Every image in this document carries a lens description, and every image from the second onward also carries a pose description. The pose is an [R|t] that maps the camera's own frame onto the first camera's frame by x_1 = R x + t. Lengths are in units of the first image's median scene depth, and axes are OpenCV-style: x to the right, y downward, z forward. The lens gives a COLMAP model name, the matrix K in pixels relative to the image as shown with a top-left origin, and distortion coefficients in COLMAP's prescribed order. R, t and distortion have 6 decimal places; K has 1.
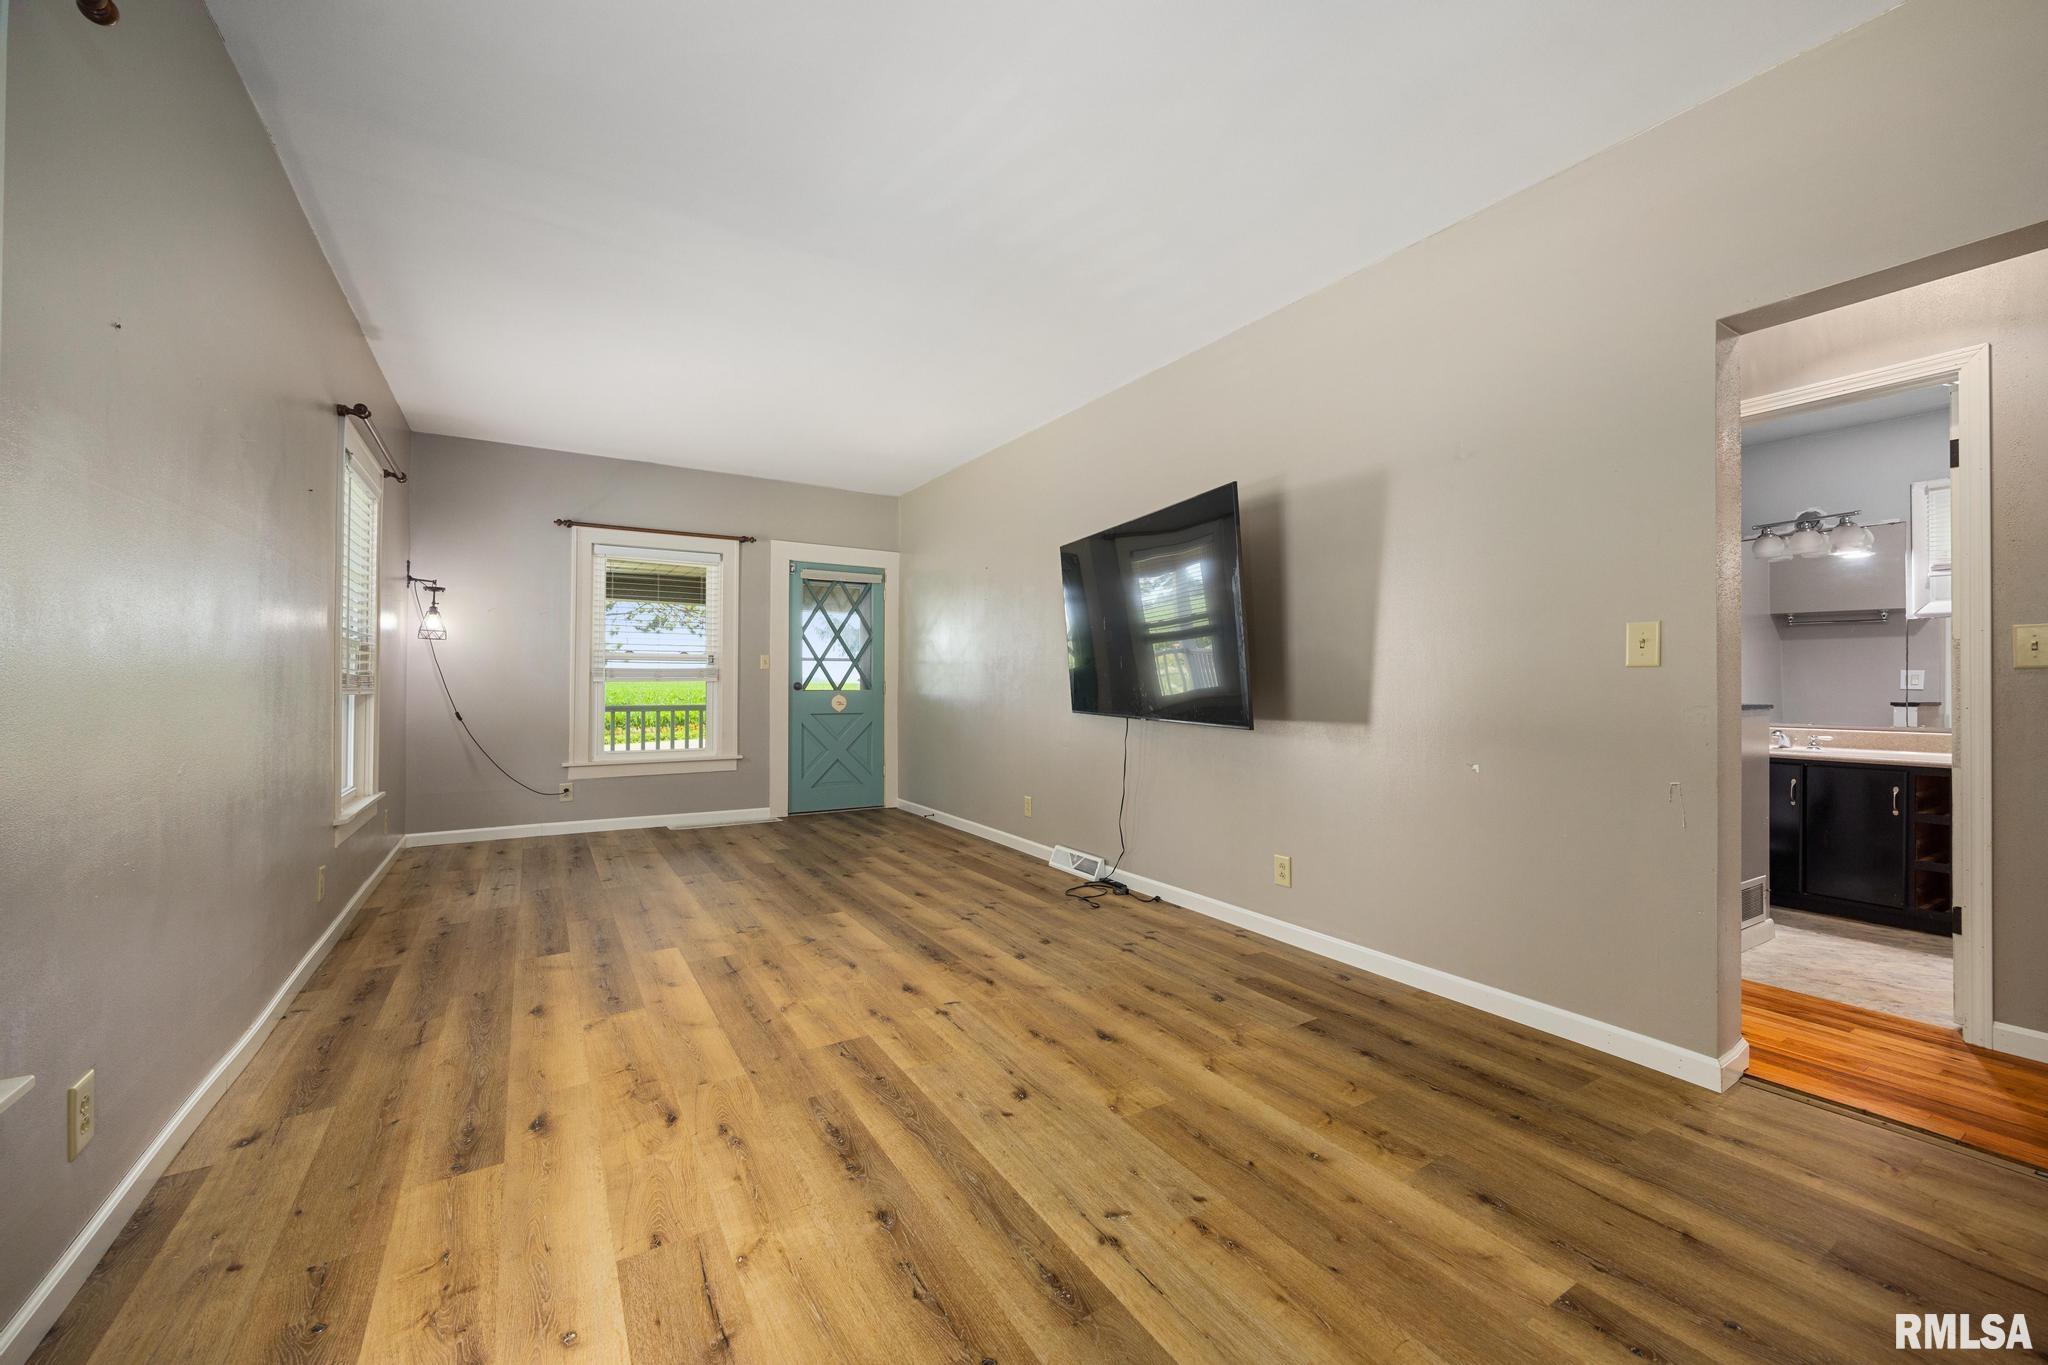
lens RADIAL K [[817.5, 0, 1031.5], [0, 817.5, 680.4], [0, 0, 1]] dist [-0.005530, 0.000927]
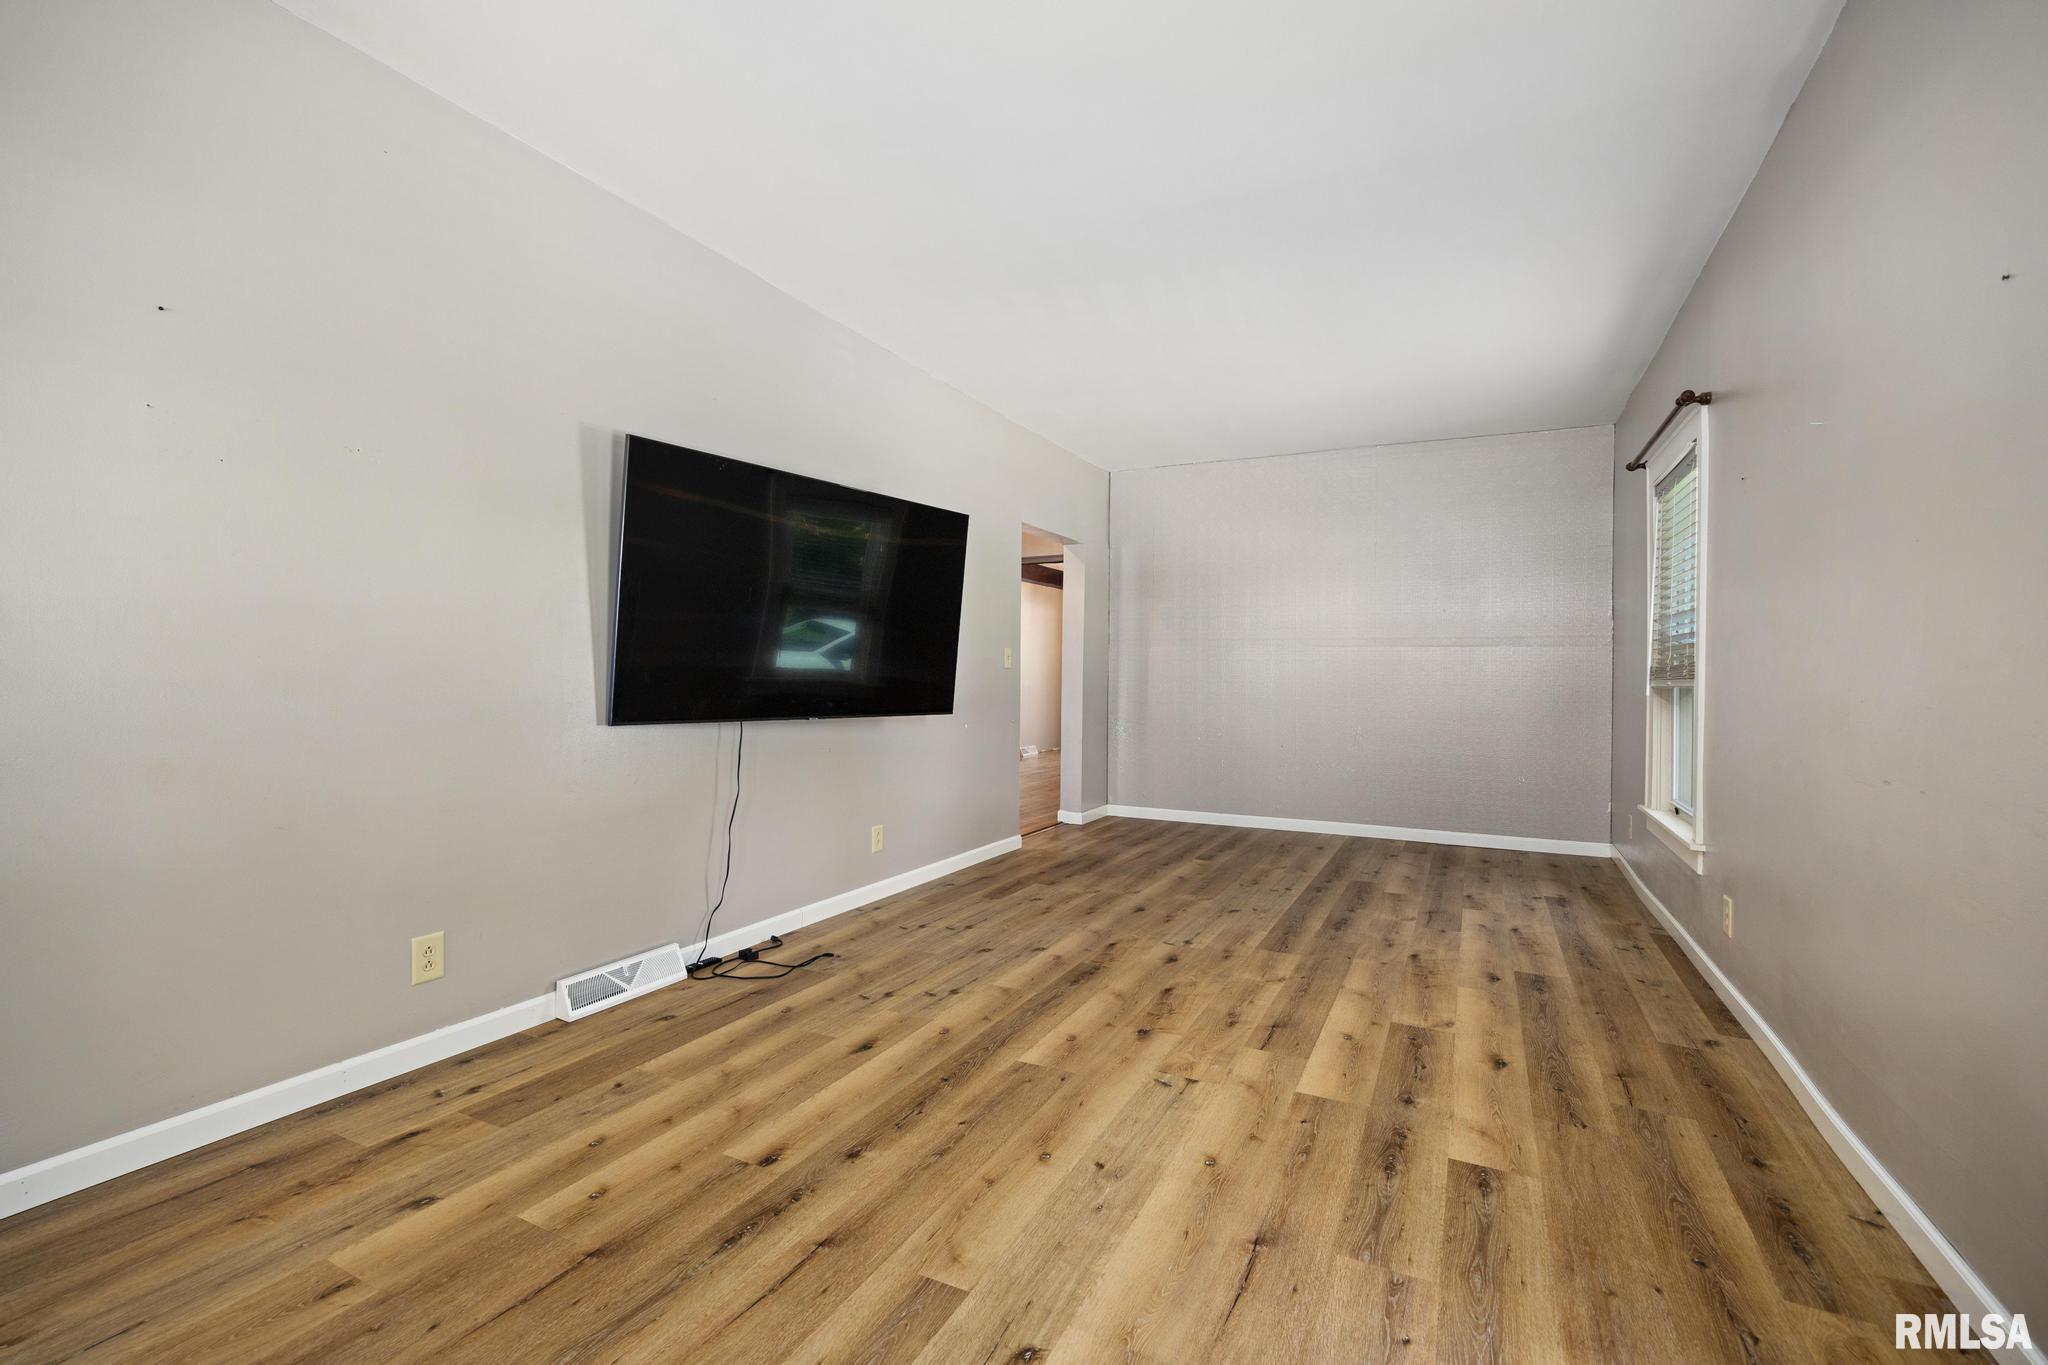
lens RADIAL K [[879.6, 0, 1035.1], [0, 879.6, 675.3], [0, 0, 1]] dist [-0.016798, 0.000441]
pose [[-0.527623, -0.006769, 0.849452, -1.053362], [-0.011936, 0.999929, 0.000554, -0.004092], [-0.849395, -0.009846, -0.527666, 1.781583]]
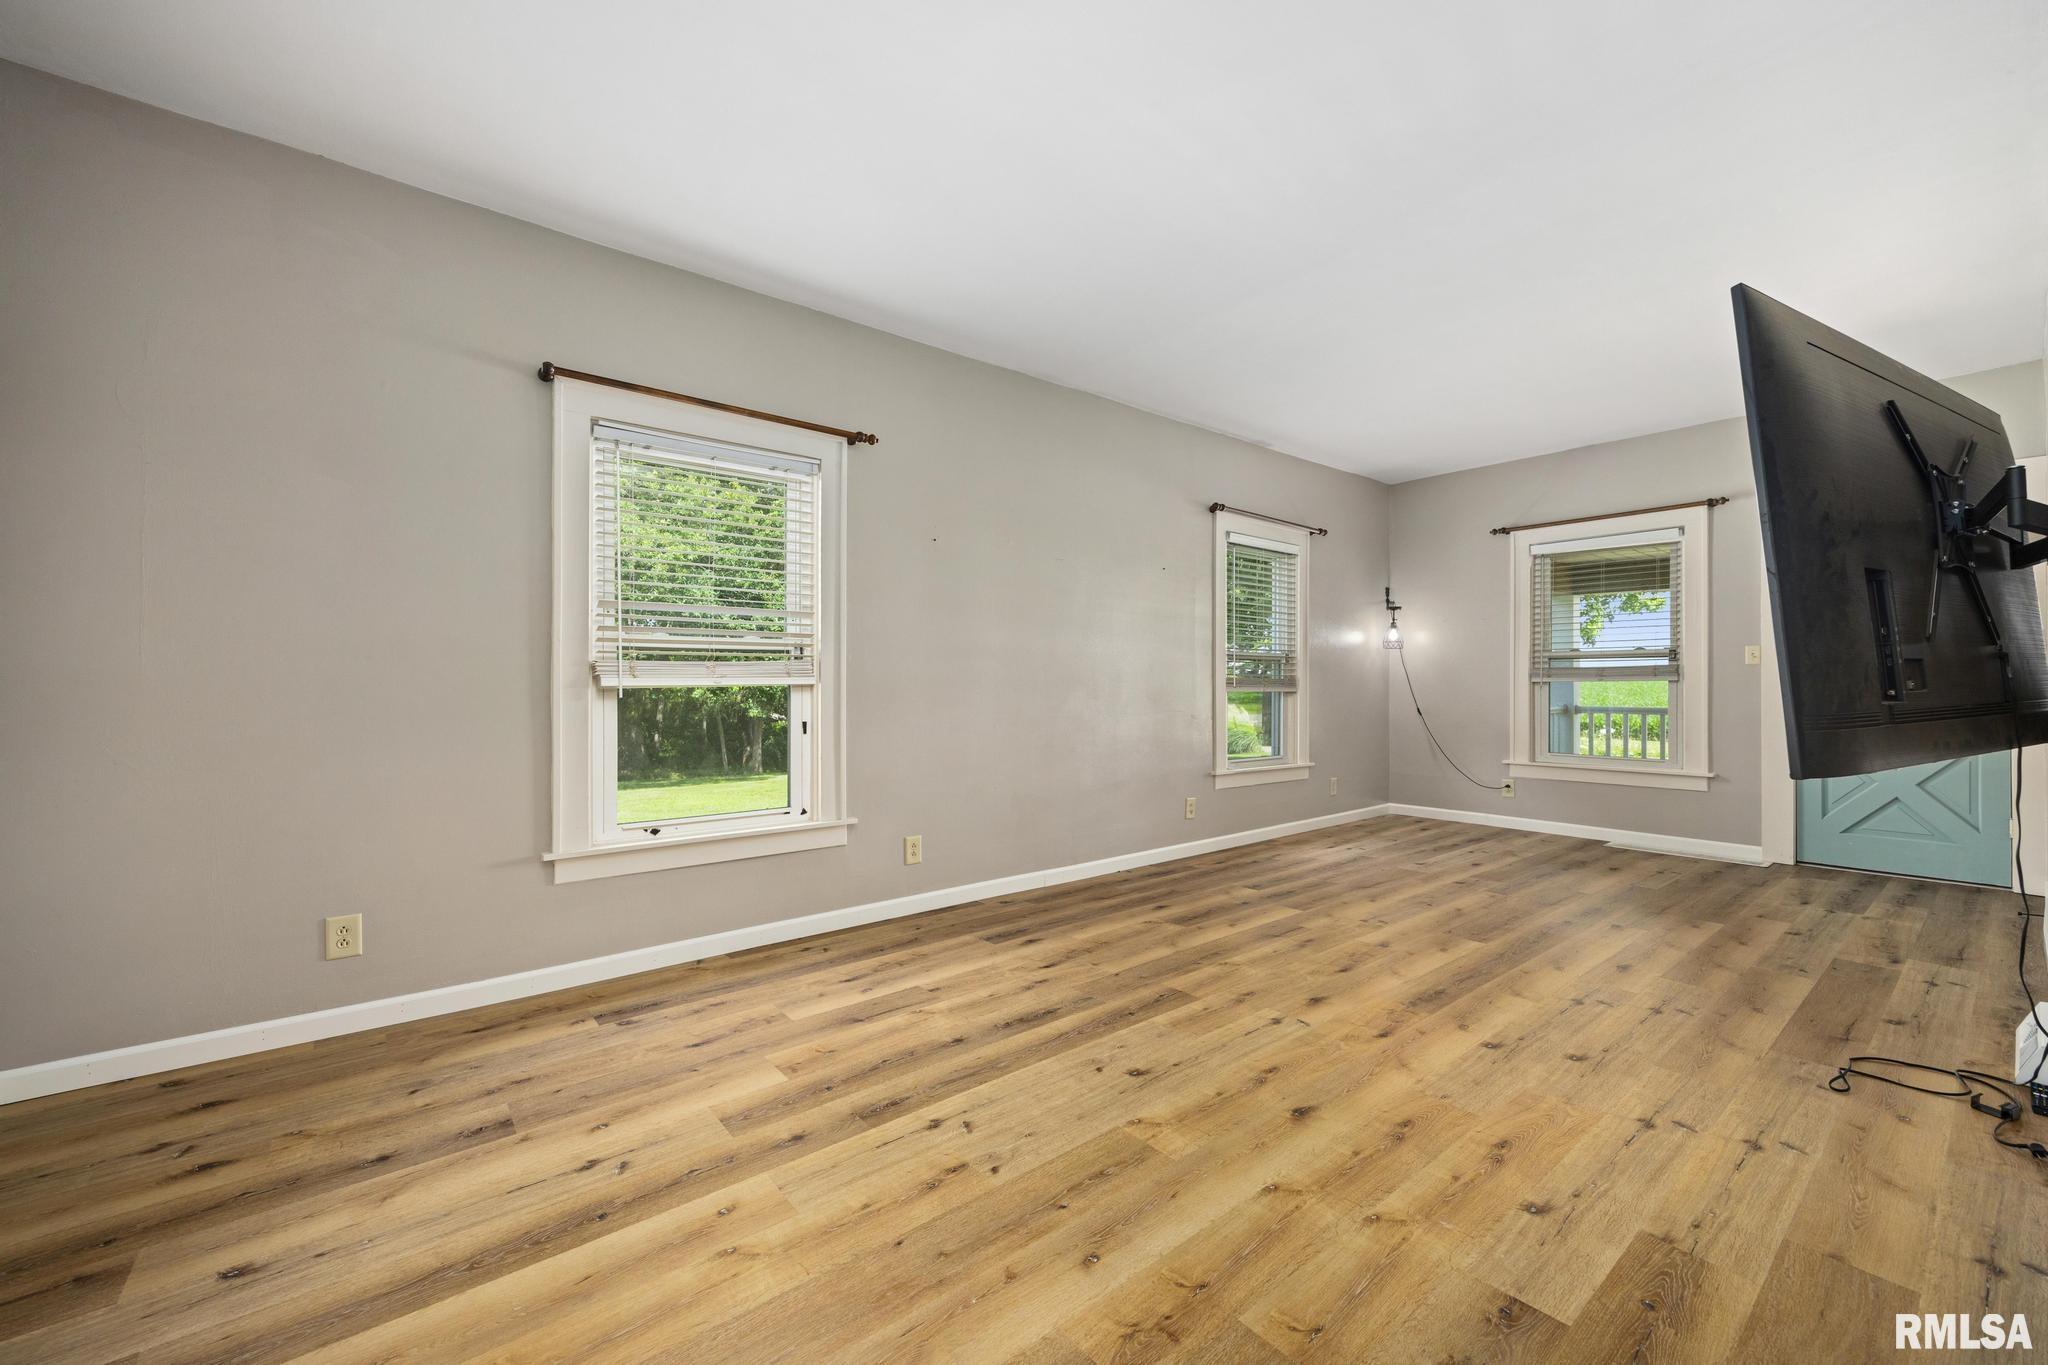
lens RADIAL K [[802.9, 0, 1039.8], [0, 802.9, 688.3], [0, 0, 1]] dist [-0.008689, 0.000479]
pose [[0.129417, 0.003395, -0.991585, 0.746005], [0.007413, 0.999963, 0.004391, 0.001594], [0.991563, -0.007919, 0.129387, 0.554255]]
